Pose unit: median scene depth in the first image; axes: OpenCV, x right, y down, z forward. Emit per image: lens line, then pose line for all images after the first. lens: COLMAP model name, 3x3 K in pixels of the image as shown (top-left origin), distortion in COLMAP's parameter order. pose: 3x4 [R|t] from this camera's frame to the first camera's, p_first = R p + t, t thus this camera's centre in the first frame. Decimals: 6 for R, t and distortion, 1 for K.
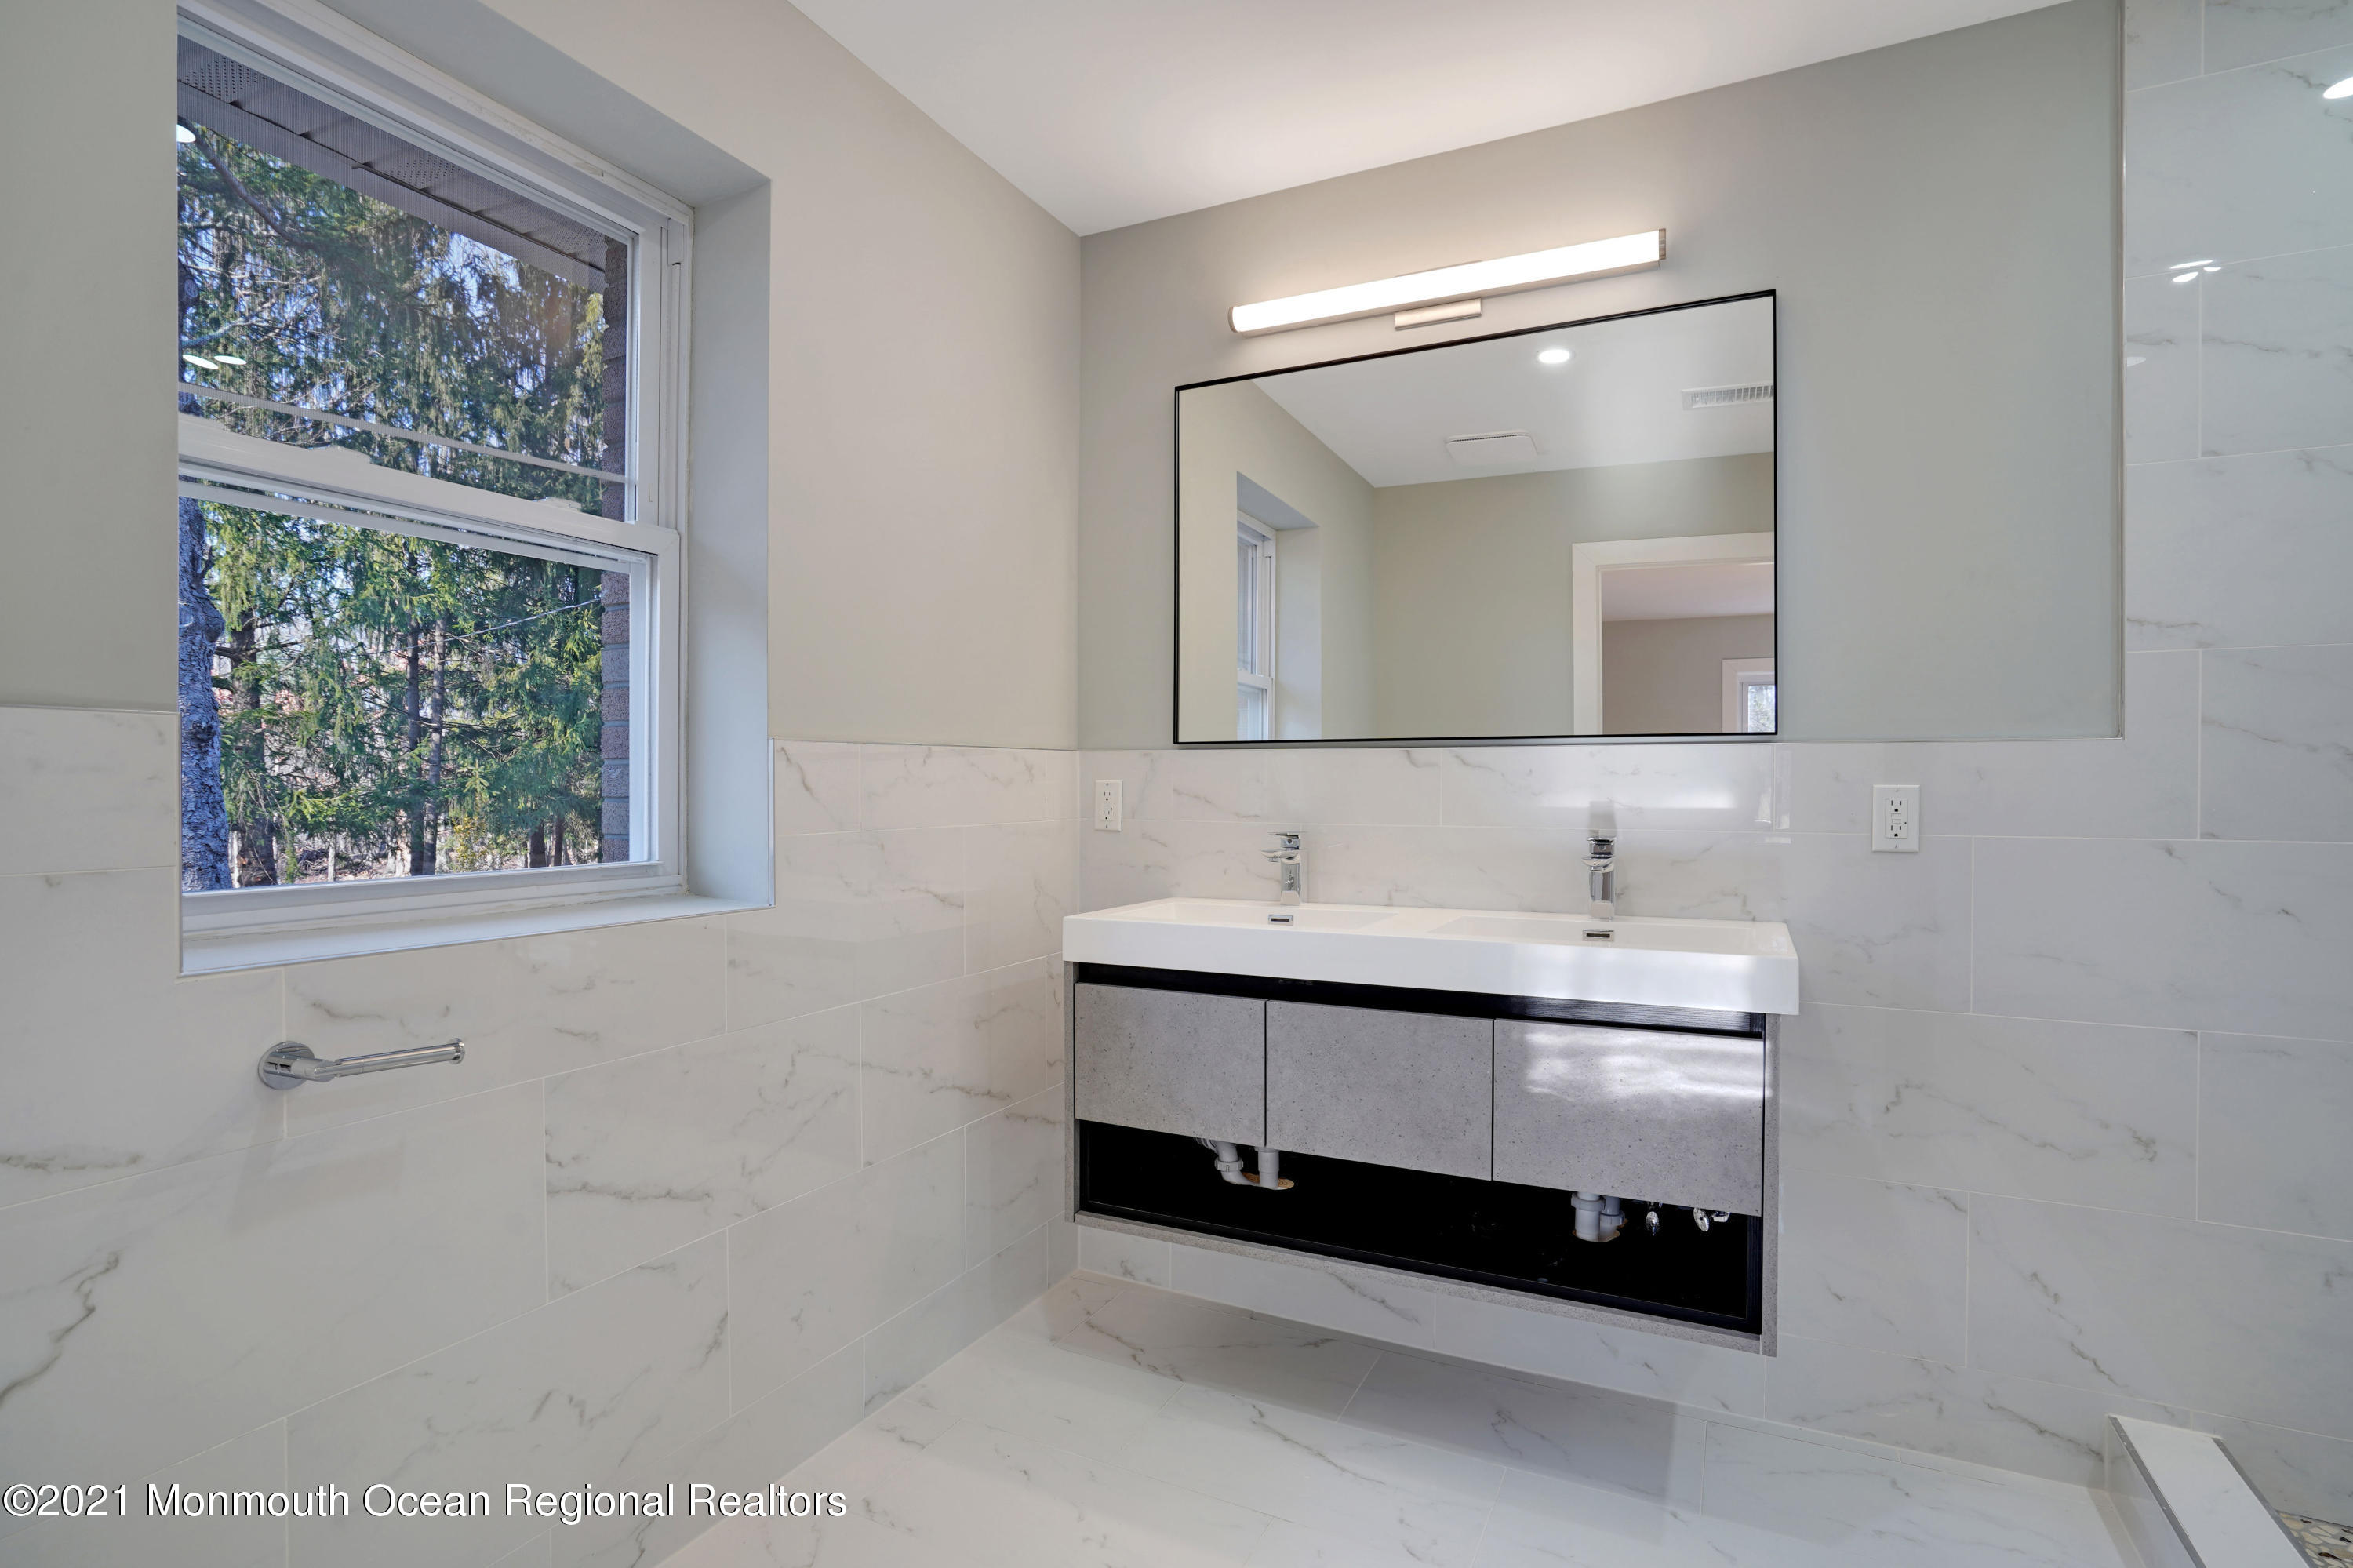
lens RADIAL K [[1139.2, 0, 1166.2], [0, 1139.2, 782.6], [0, 0, 1]] dist [-0.054205, 0.023336]
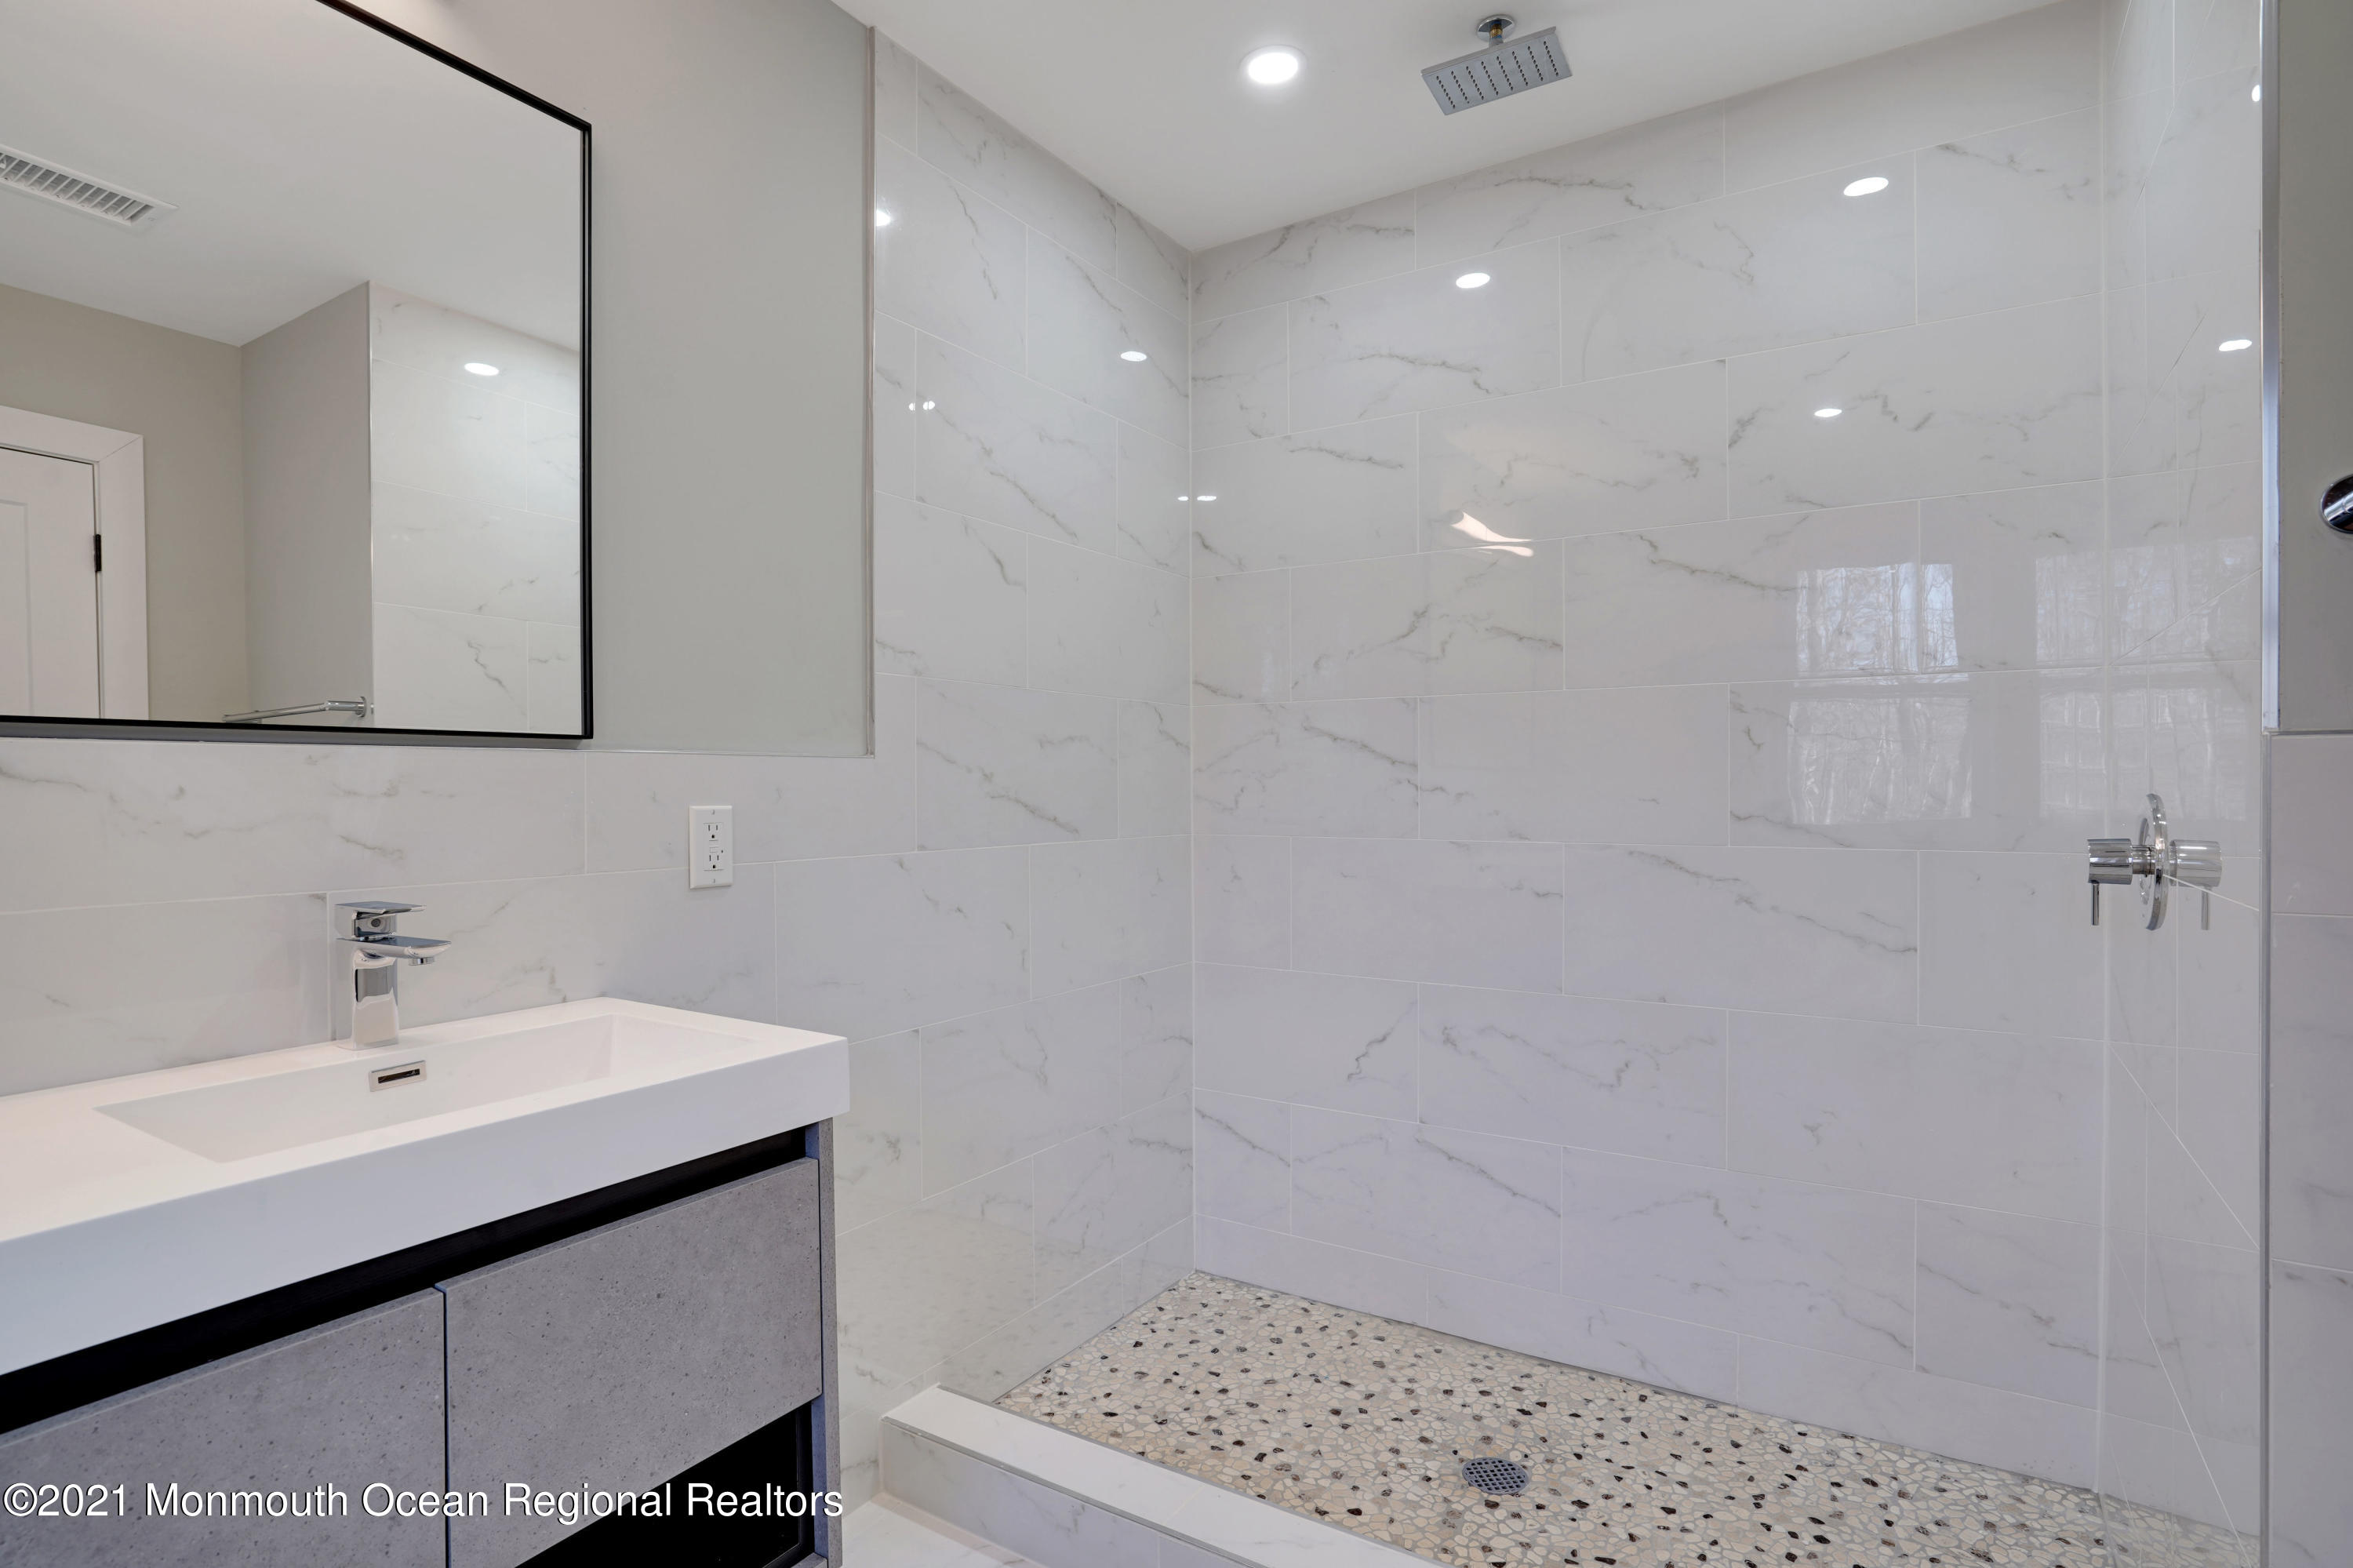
lens RADIAL K [[1178.3, 0, 1166.5], [0, 1178.3, 789.7], [0, 0, 1]] dist [-0.056000, 0.032703]
pose [[0.102304, -0.005906, 0.994736, -0.157608], [0.003626, 0.999978, 0.005564, -0.012335], [-0.994747, 0.003038, 0.102323, 0.524997]]
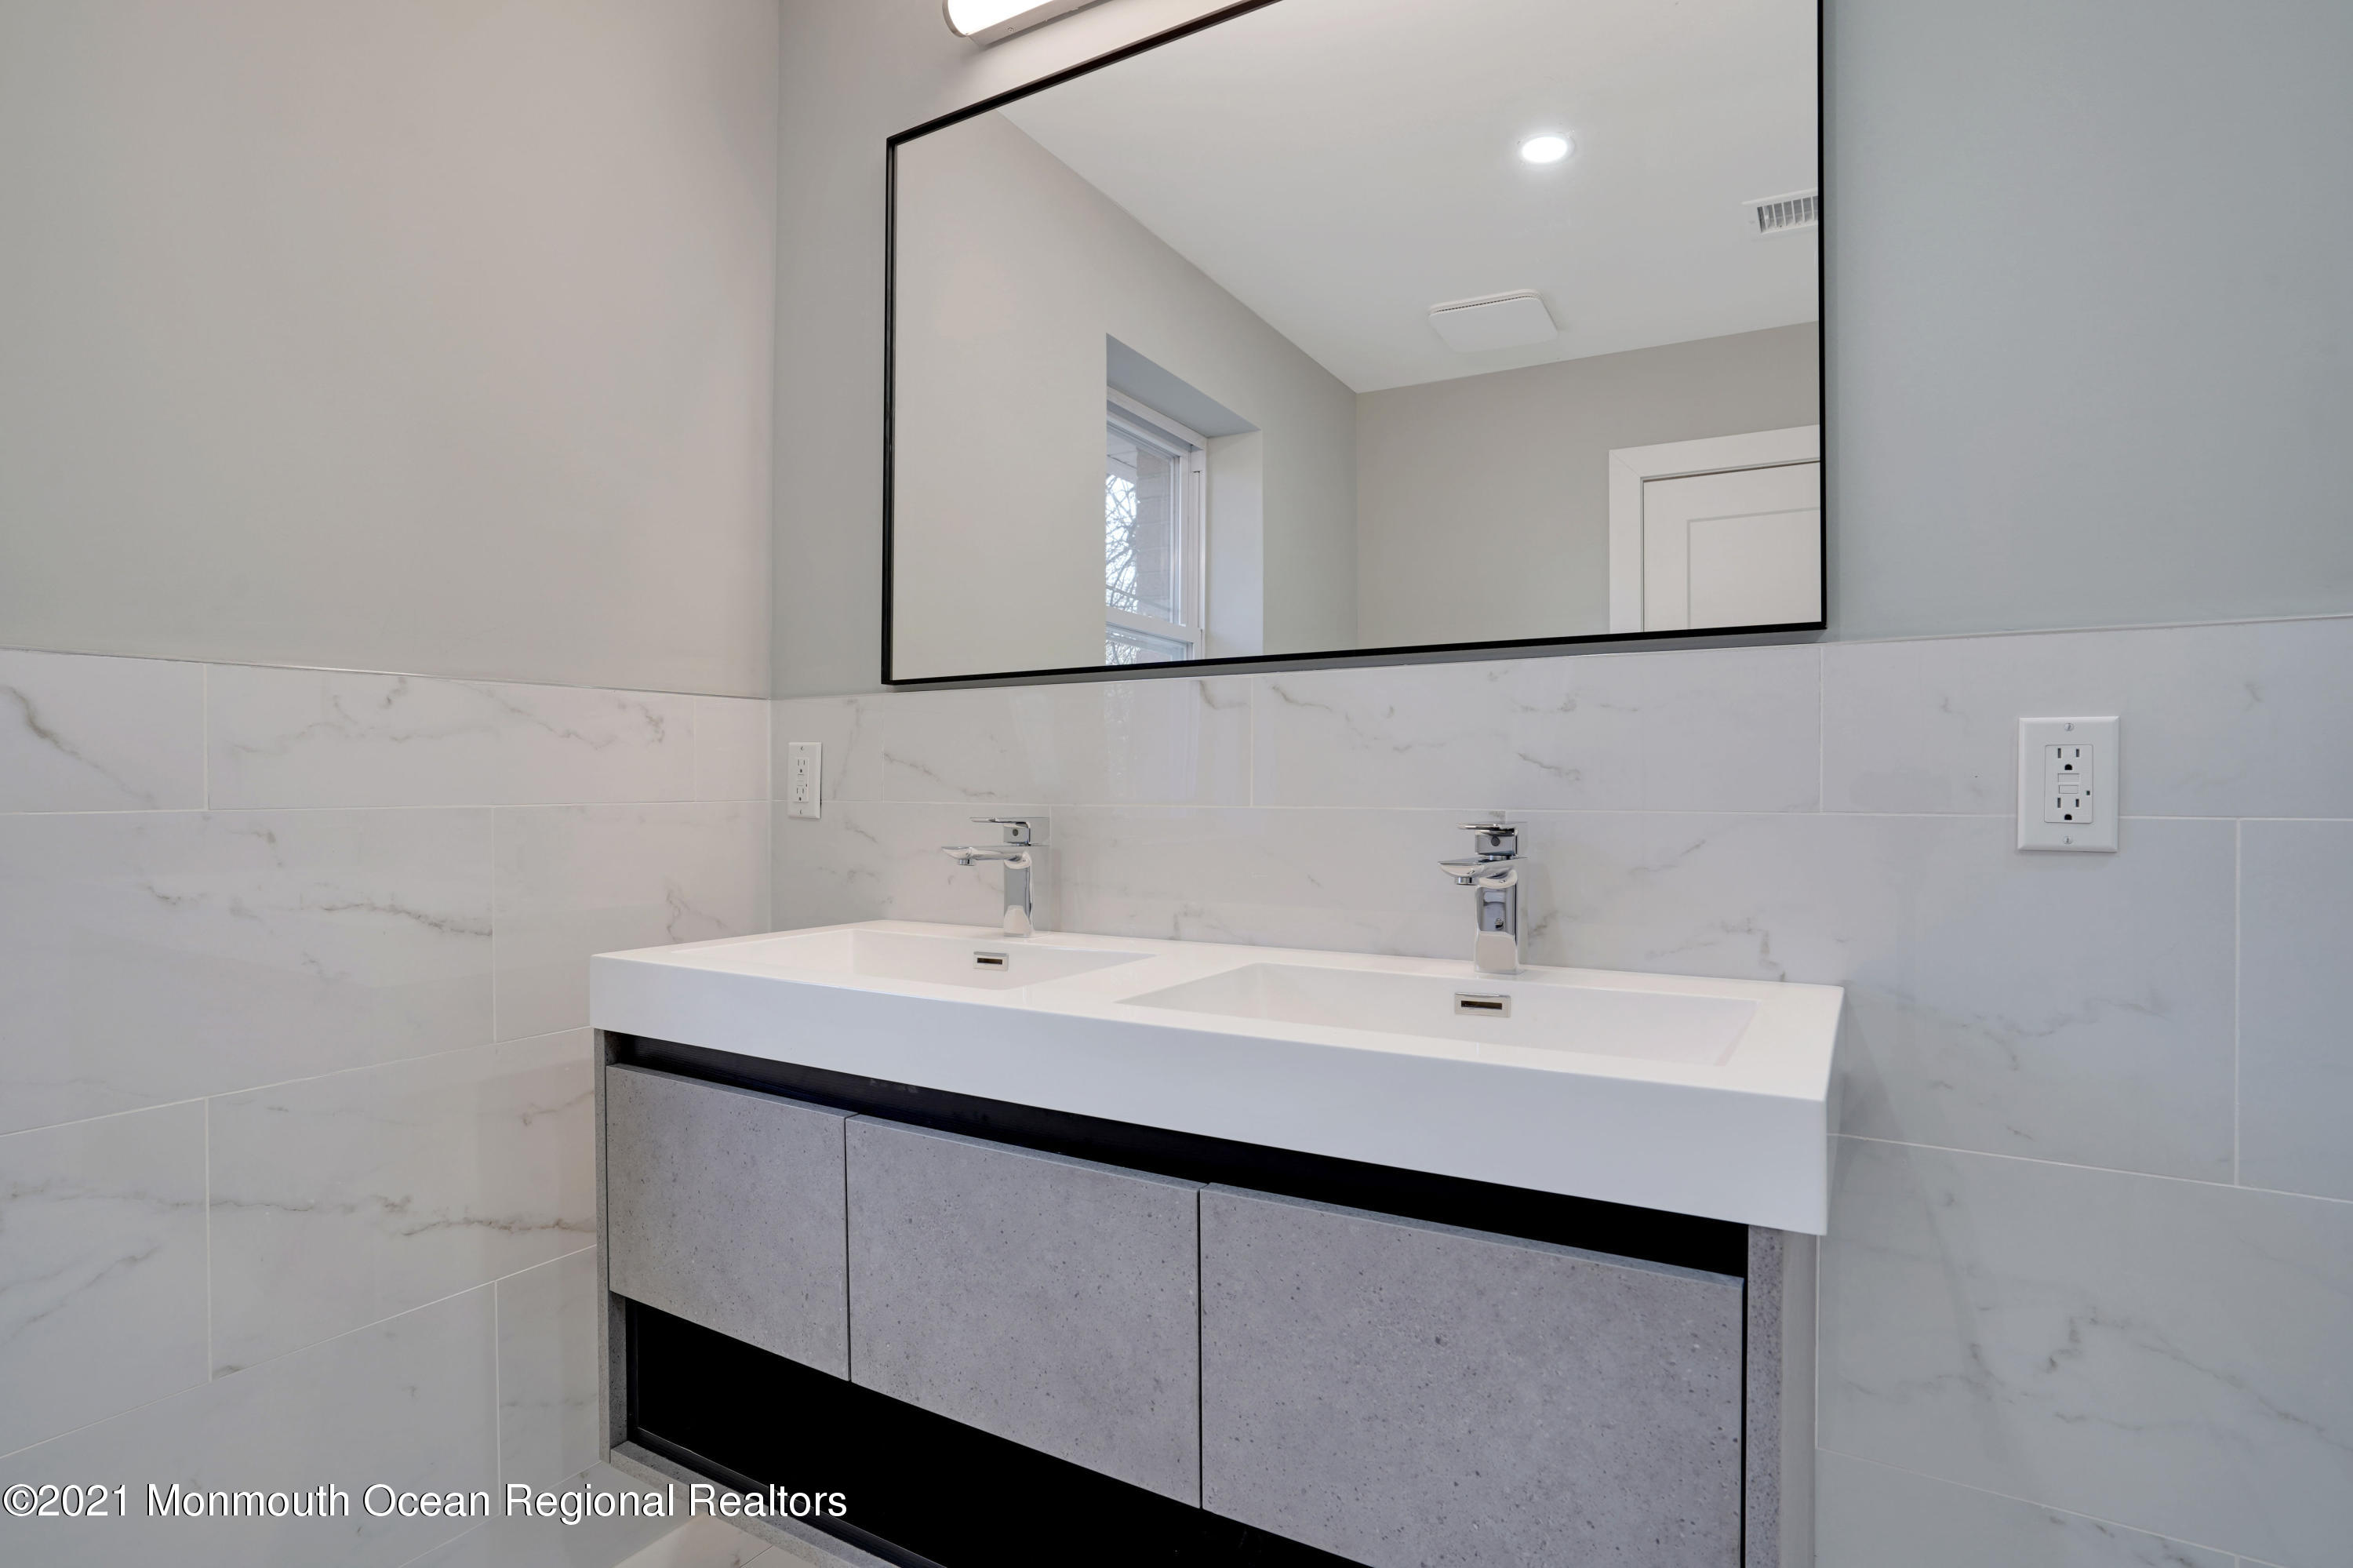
lens RADIAL K [[1178.3, 0, 1166.5], [0, 1178.3, 789.7], [0, 0, 1]] dist [-0.056000, 0.032703]
pose [[0.997124, -0.001653, -0.075771, 0.262830], [0.001953, 0.999991, 0.003878, 0.029028], [0.075763, -0.004015, 0.997118, 0.412696]]
